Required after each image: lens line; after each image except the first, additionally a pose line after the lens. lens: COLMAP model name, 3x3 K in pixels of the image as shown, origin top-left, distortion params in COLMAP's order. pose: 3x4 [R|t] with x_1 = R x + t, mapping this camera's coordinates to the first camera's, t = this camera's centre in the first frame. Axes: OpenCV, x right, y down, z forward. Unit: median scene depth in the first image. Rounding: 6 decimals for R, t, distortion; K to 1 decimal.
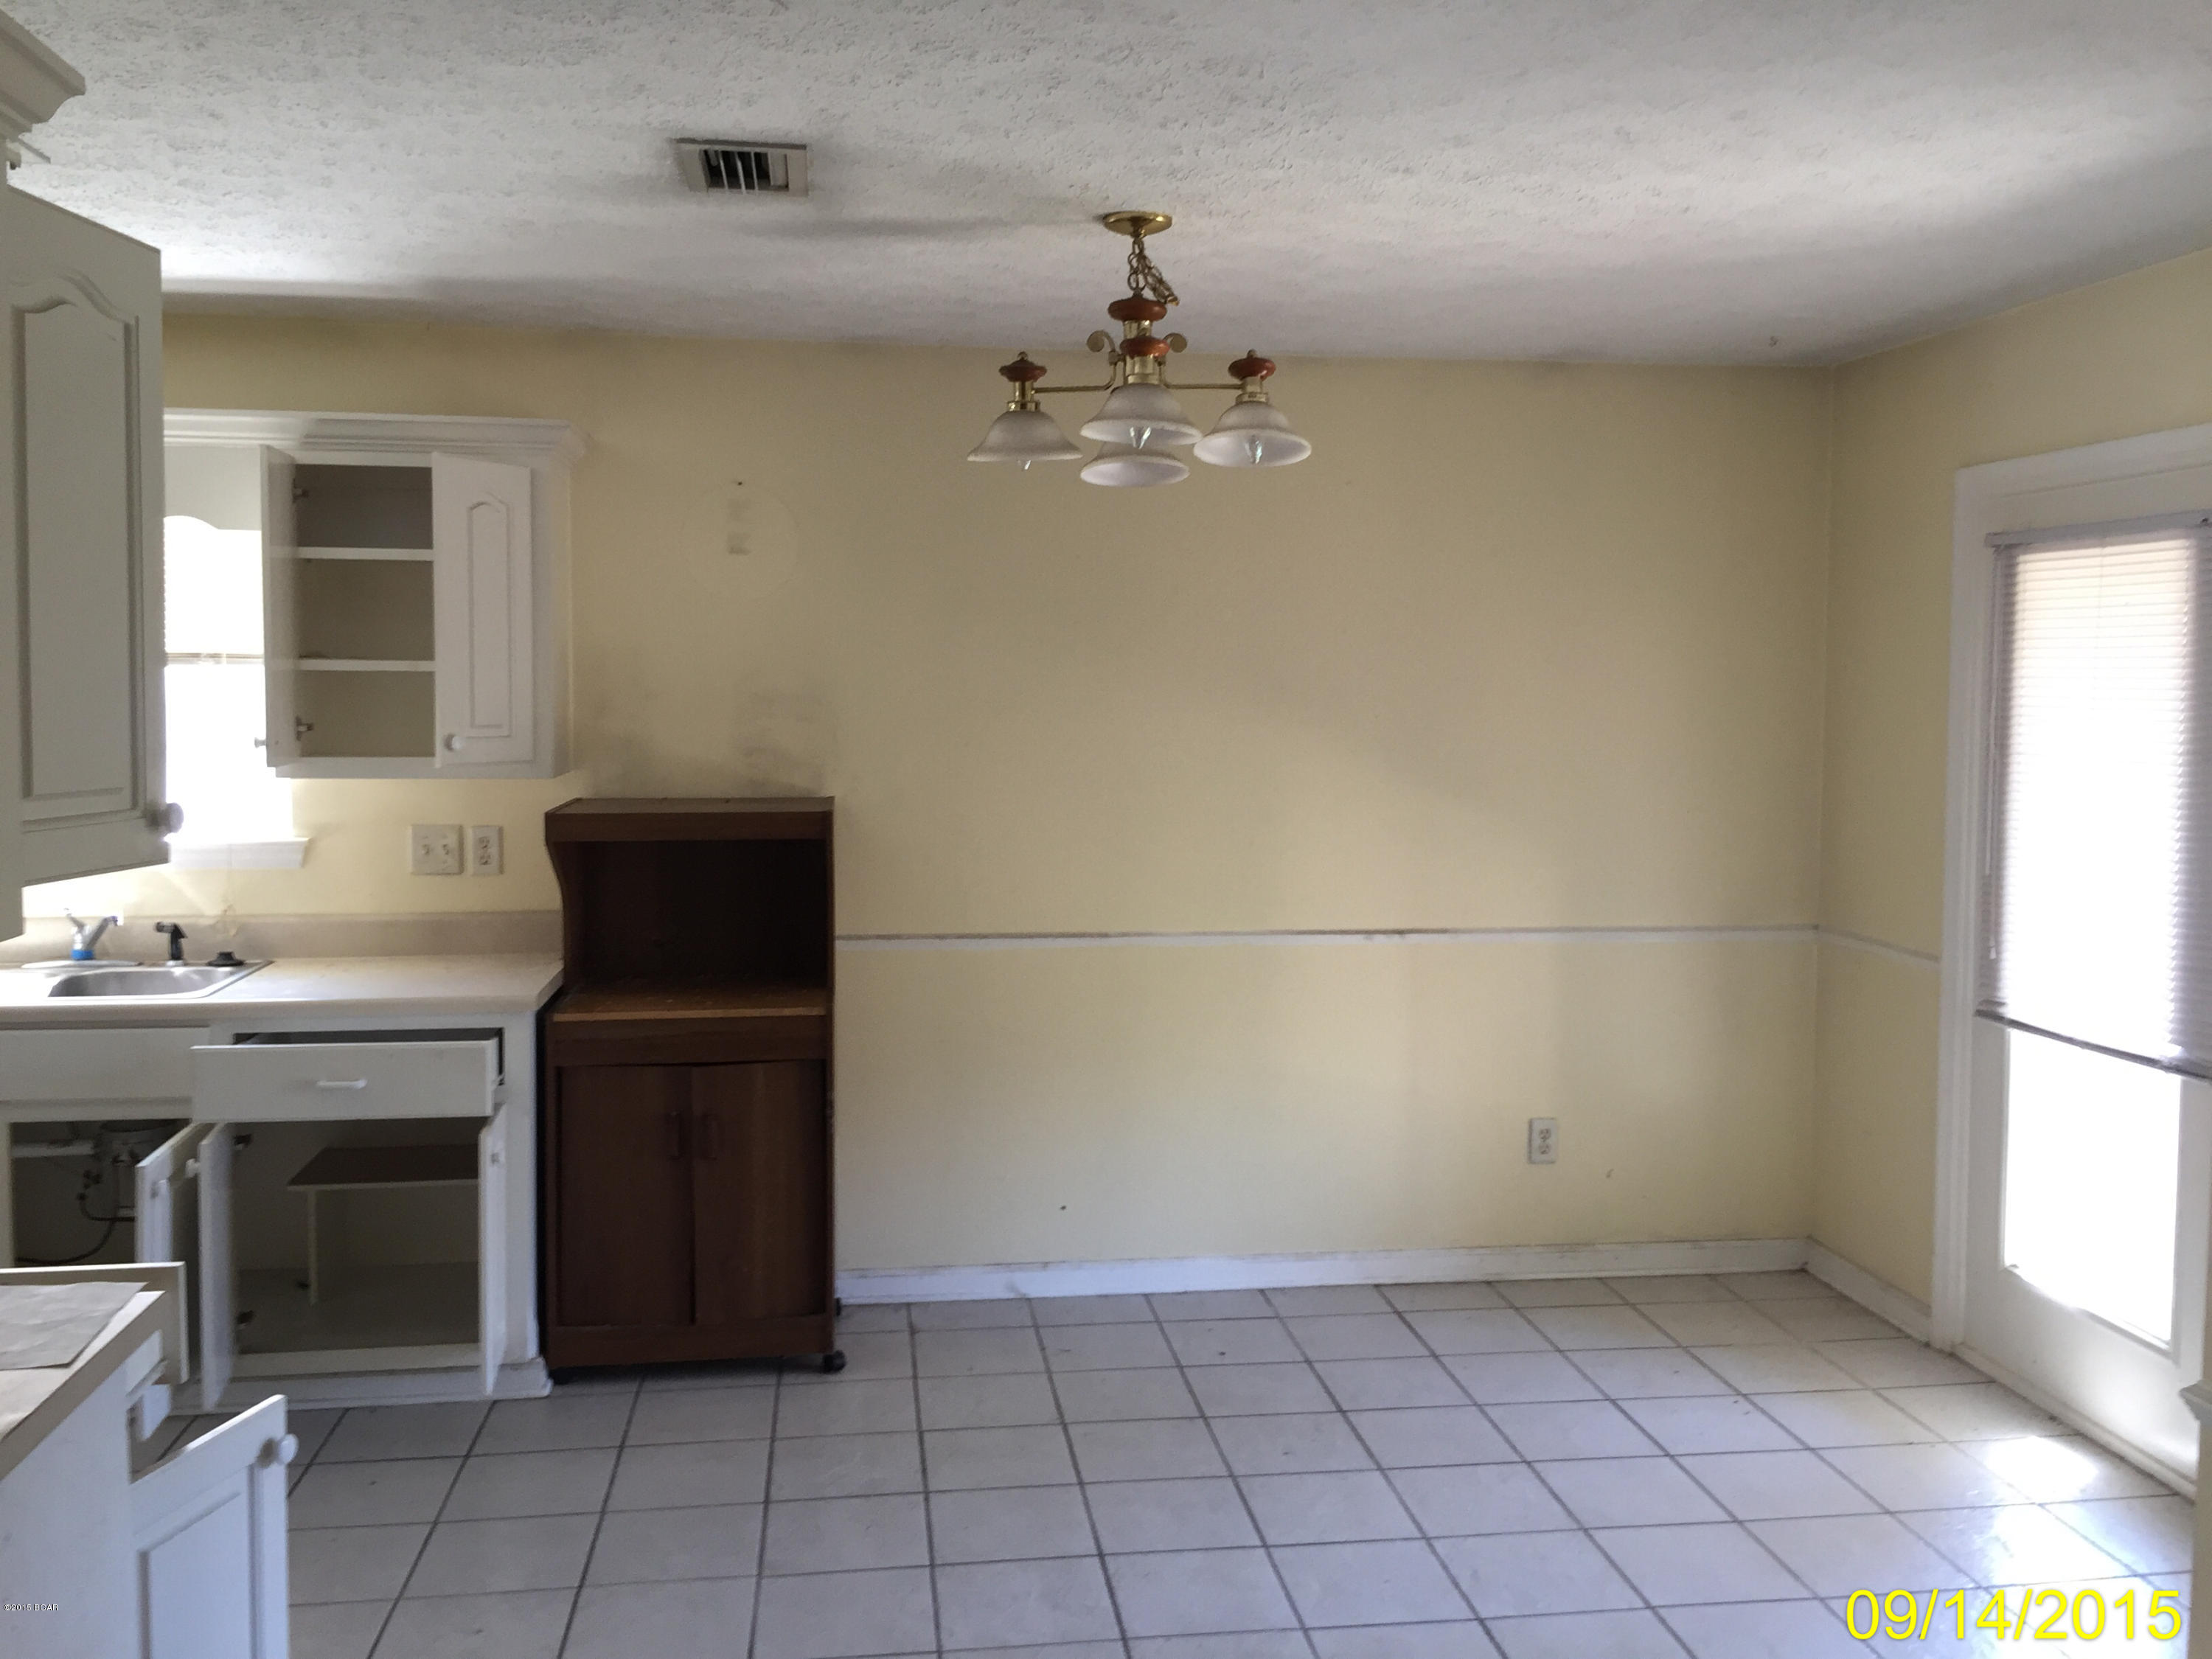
lens RADIAL K [[1891.3, 0, 1097.1], [0, 1891.3, 813.1], [0, 0, 1]] dist [0.054884, -0.045154]
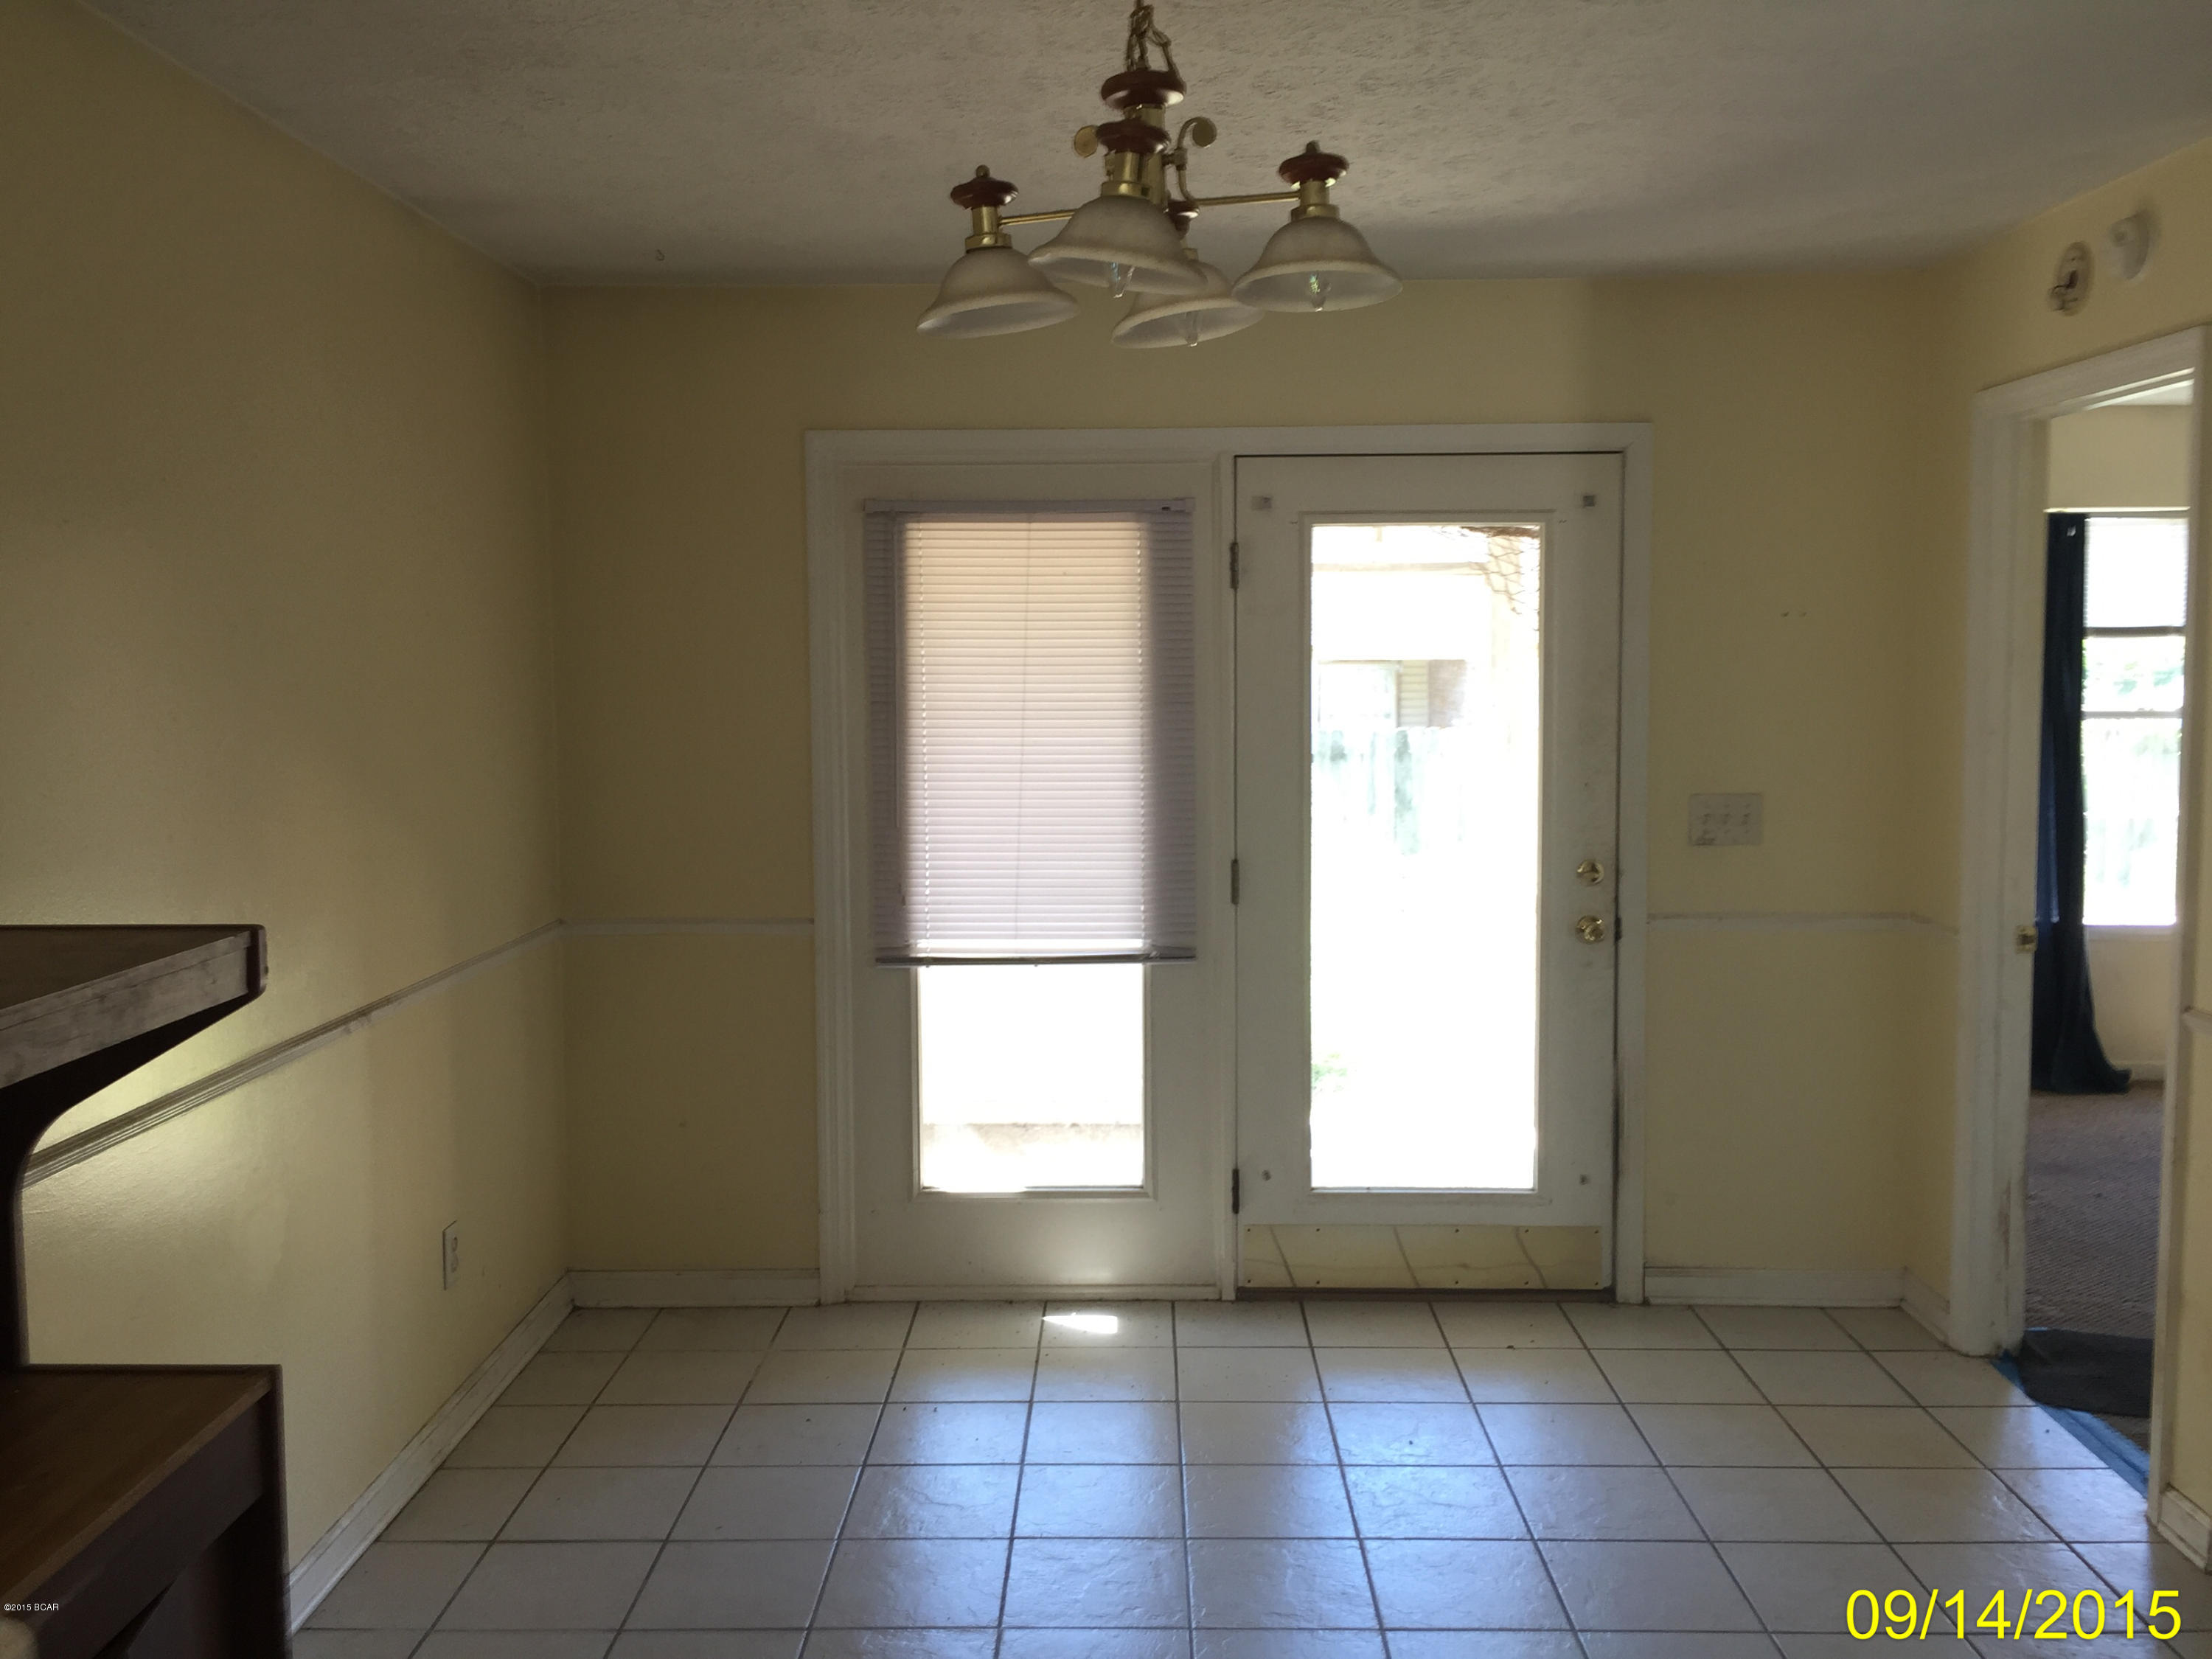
lens RADIAL K [[1891.3, 0, 1099.9], [0, 1891.3, 792.7], [0, 0, 1]] dist [0.054884, -0.045154]
pose [[0.146267, -0.075545, 0.986356, -0.705946], [0.077216, 0.994910, 0.064750, -0.058573], [-0.986227, 0.066691, 0.151356, 0.958617]]
